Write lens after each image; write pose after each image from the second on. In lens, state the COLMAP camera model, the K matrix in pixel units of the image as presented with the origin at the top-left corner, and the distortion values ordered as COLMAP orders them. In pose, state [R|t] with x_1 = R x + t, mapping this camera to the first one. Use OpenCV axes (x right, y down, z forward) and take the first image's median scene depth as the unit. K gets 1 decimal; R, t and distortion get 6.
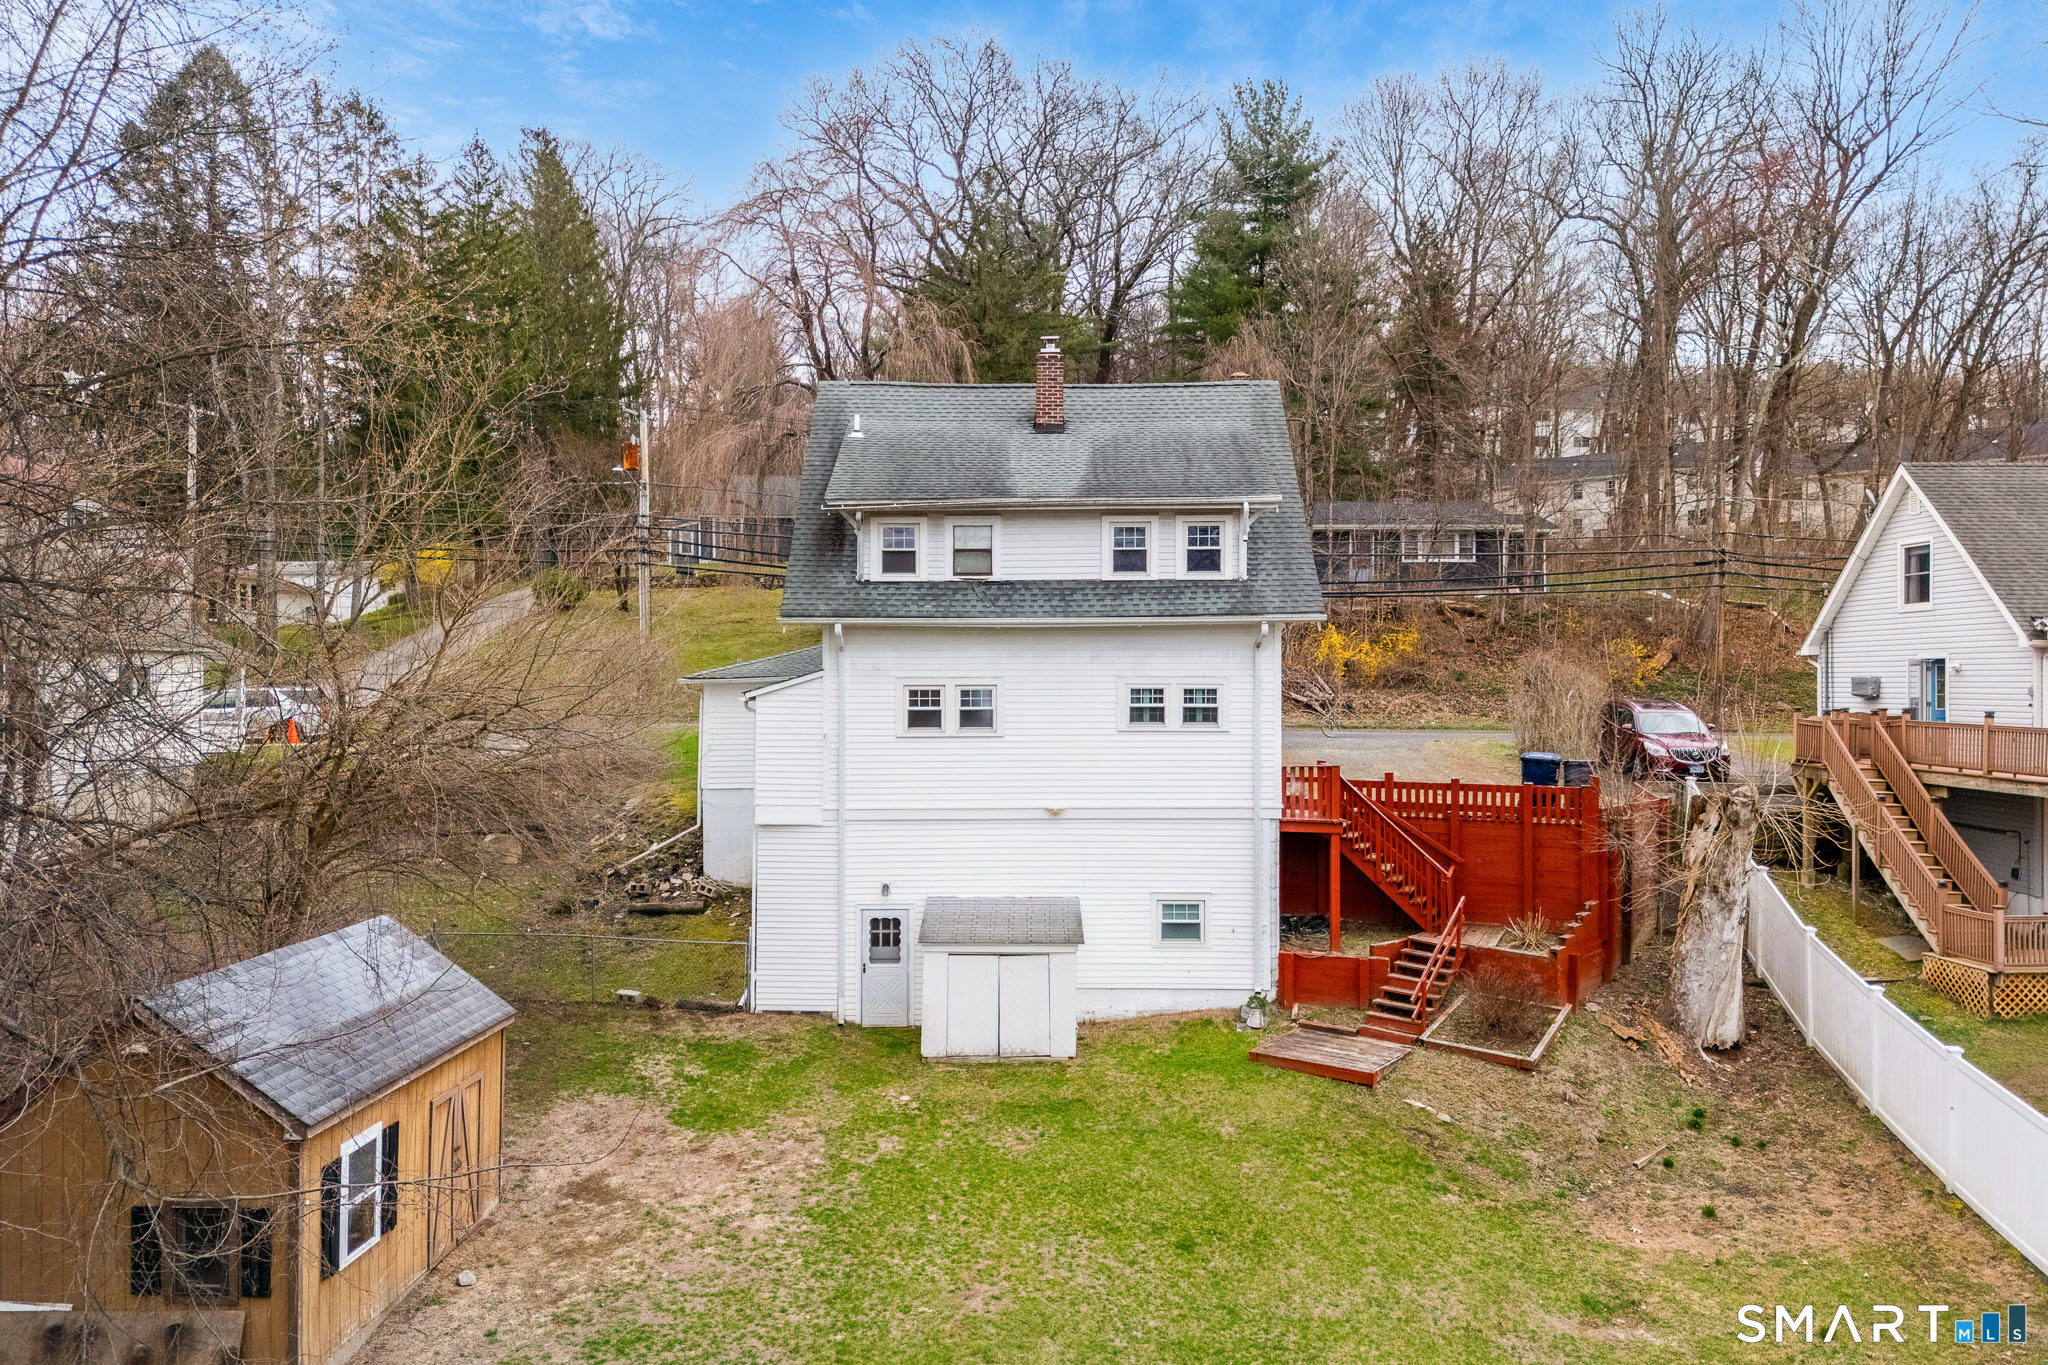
lens RADIAL K [[1511.2, 0, 1032.9], [0, 1511.2, 655.3], [0, 0, 1]] dist [0.044906, 0.000675]
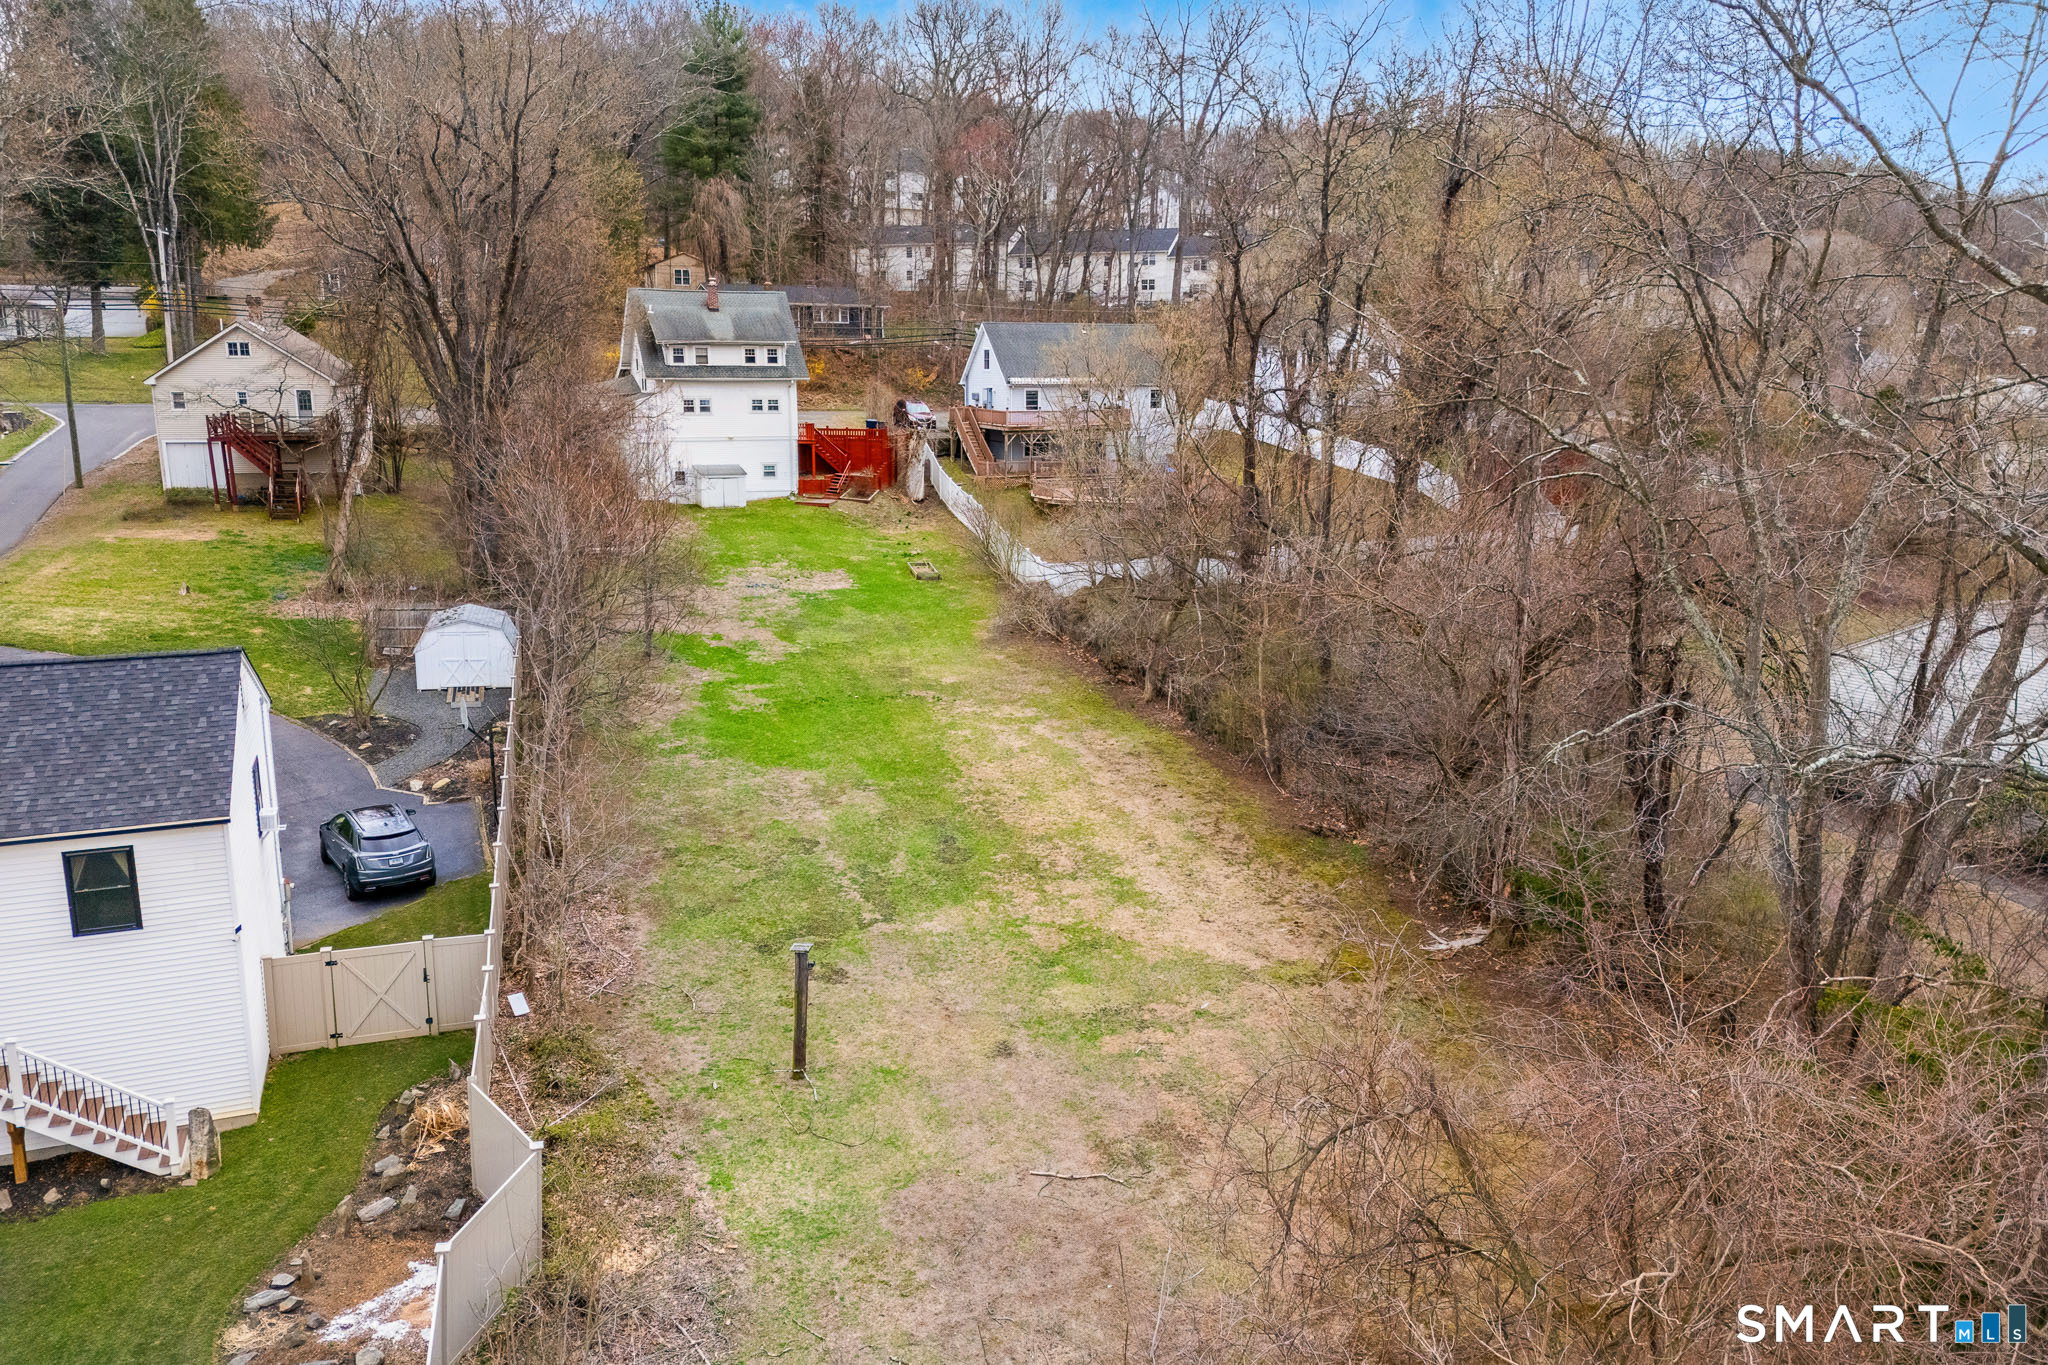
lens RADIAL K [[1413.3, 0, 1038.9], [0, 1413.3, 732.5], [0, 0, 1]] dist [0.014671, 0.002803]
pose [[0.915019, -0.092637, 0.392631, -0.643875], [-0.018030, 0.962914, 0.269206, -0.121959], [-0.403008, -0.253408, 0.879414, -2.157248]]
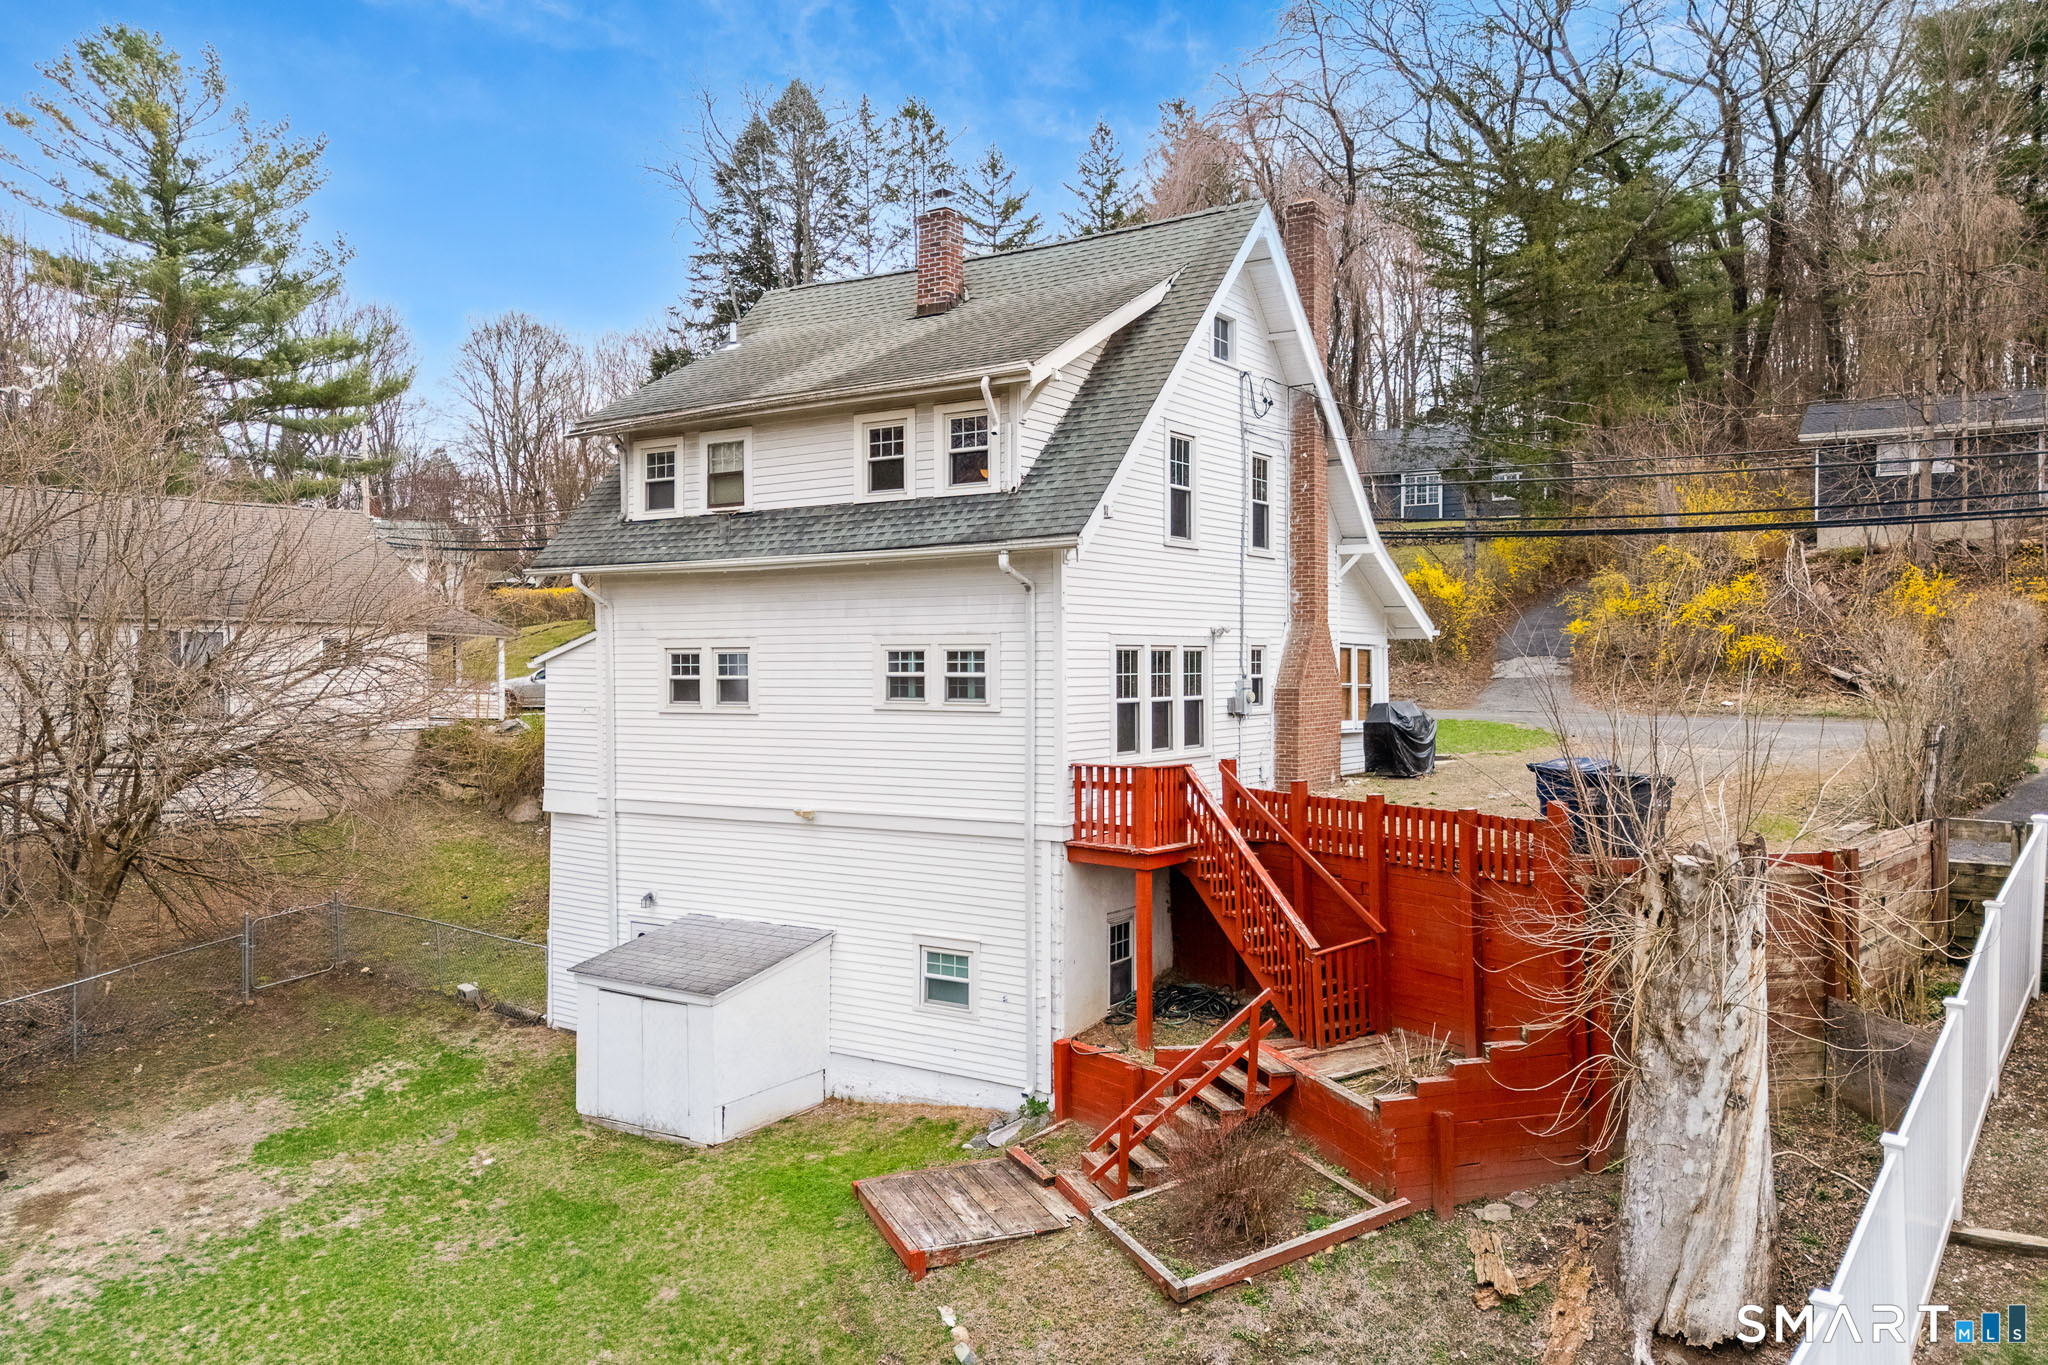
lens RADIAL K [[1517.2, 0, 1019.1], [0, 1517.2, 675.8], [0, 0, 1]] dist [0.060314, -0.044081]
pose [[0.834461, 0.004042, -0.551052, 0.520116], [0.008470, 0.999761, 0.020159, 0.019637], [0.551001, -0.021489, 0.834228, 0.426884]]
